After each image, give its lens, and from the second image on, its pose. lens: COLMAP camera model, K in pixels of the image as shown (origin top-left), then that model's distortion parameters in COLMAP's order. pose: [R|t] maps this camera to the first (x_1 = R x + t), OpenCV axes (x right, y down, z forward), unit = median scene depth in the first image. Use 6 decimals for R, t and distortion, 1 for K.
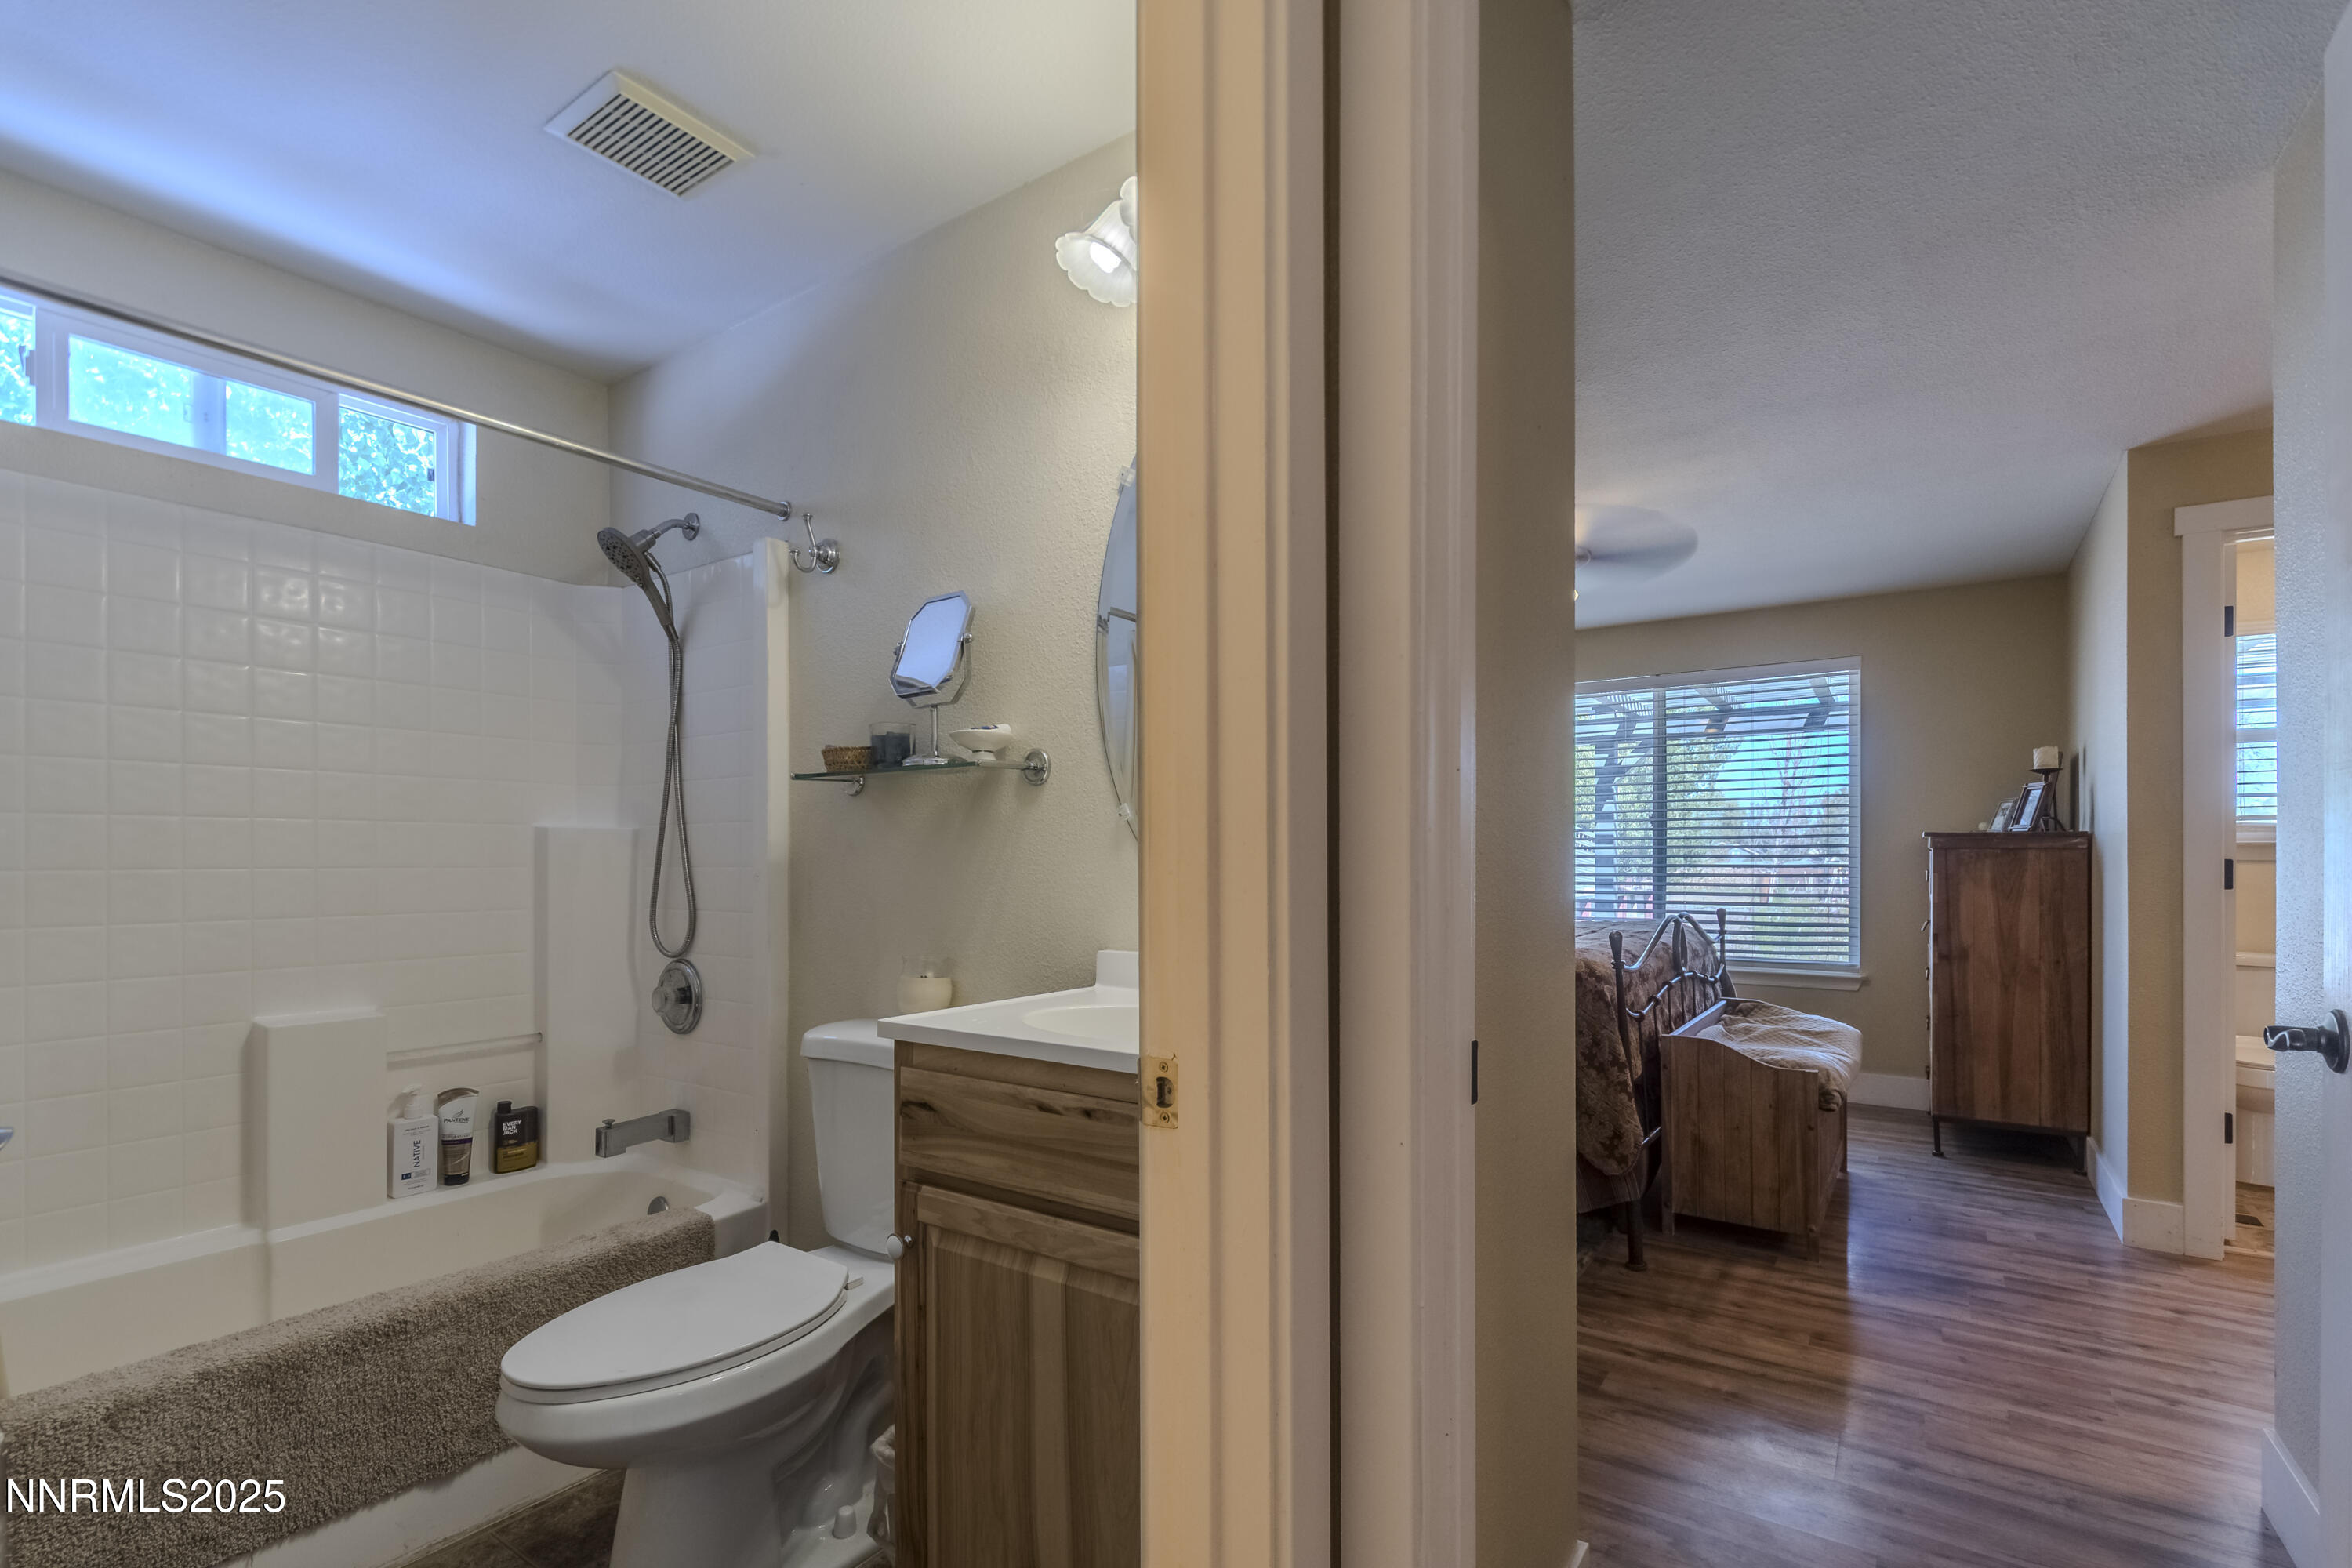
lens RADIAL K [[1028.8, 0, 1220.6], [0, 1028.8, 870.4], [0, 0, 1]] dist [0.011628, -0.007032]
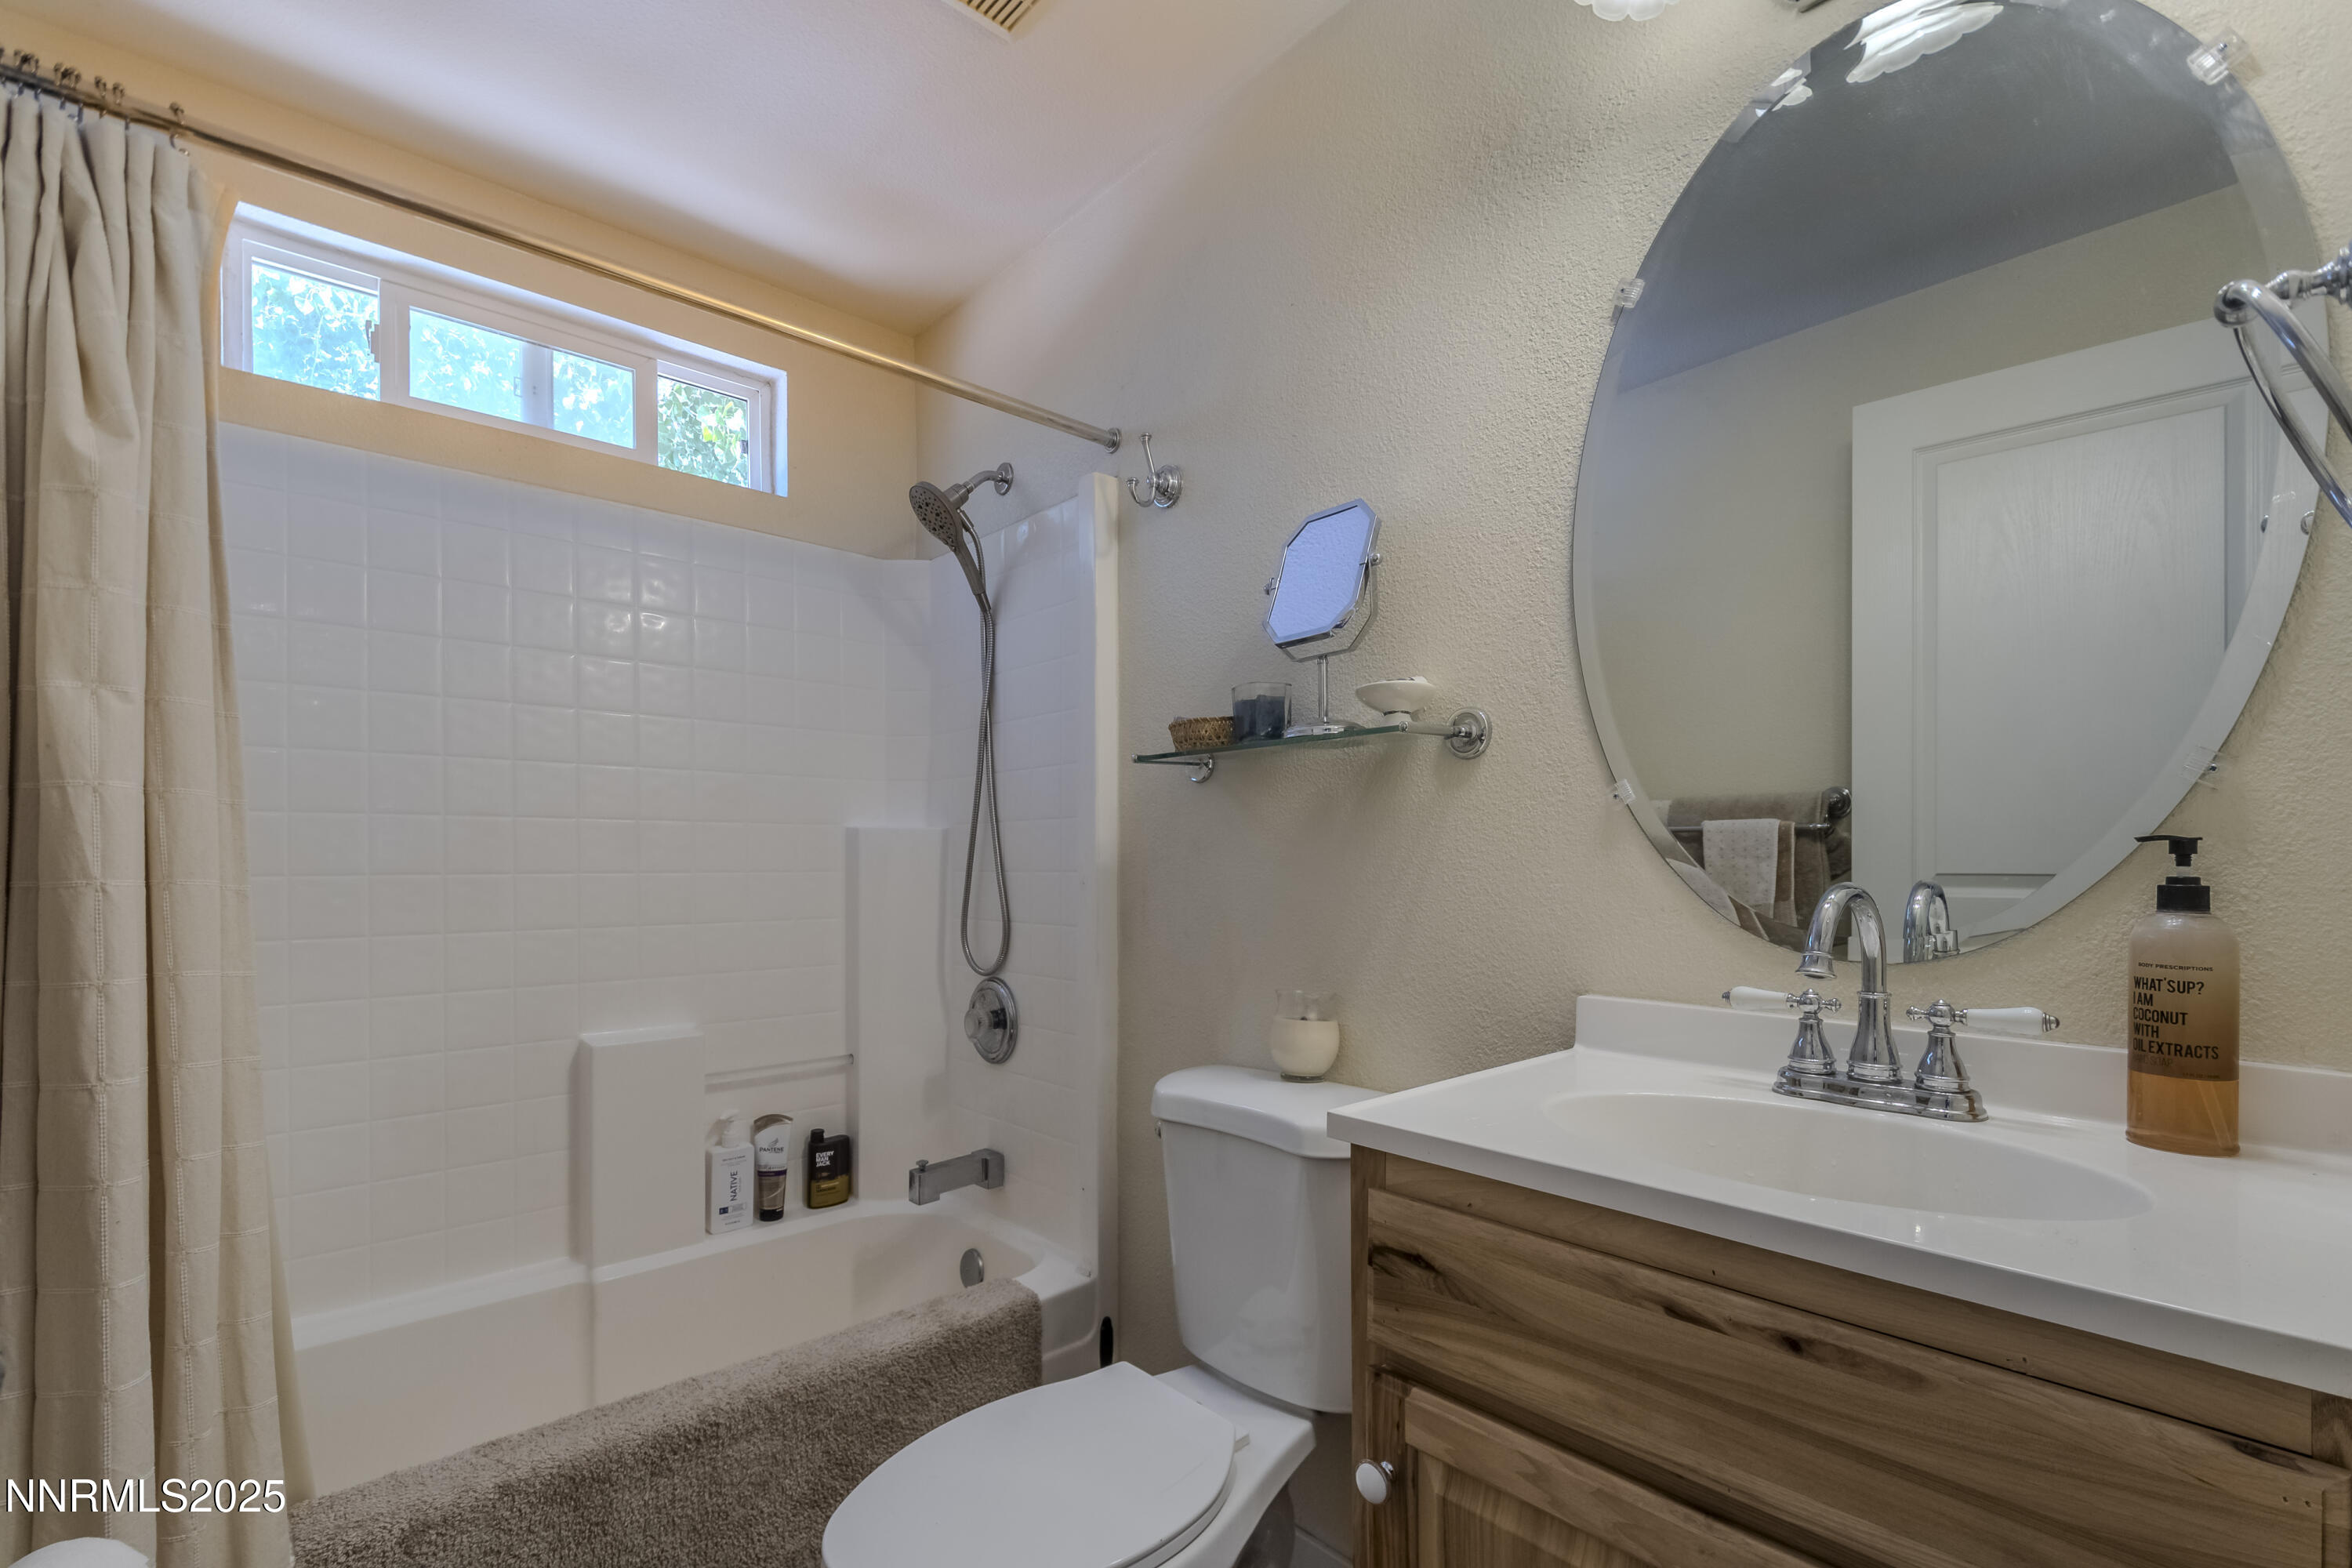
lens RADIAL K [[1020.2, 0, 1187.5], [0, 1020.2, 885.0], [0, 0, 1]] dist [0.016878, -0.017021]
pose [[0.968148, 0.005006, -0.250327, -0.172938], [-0.001982, 0.999922, 0.012332, -0.003366], [0.250369, -0.011443, 0.968083, 0.239259]]
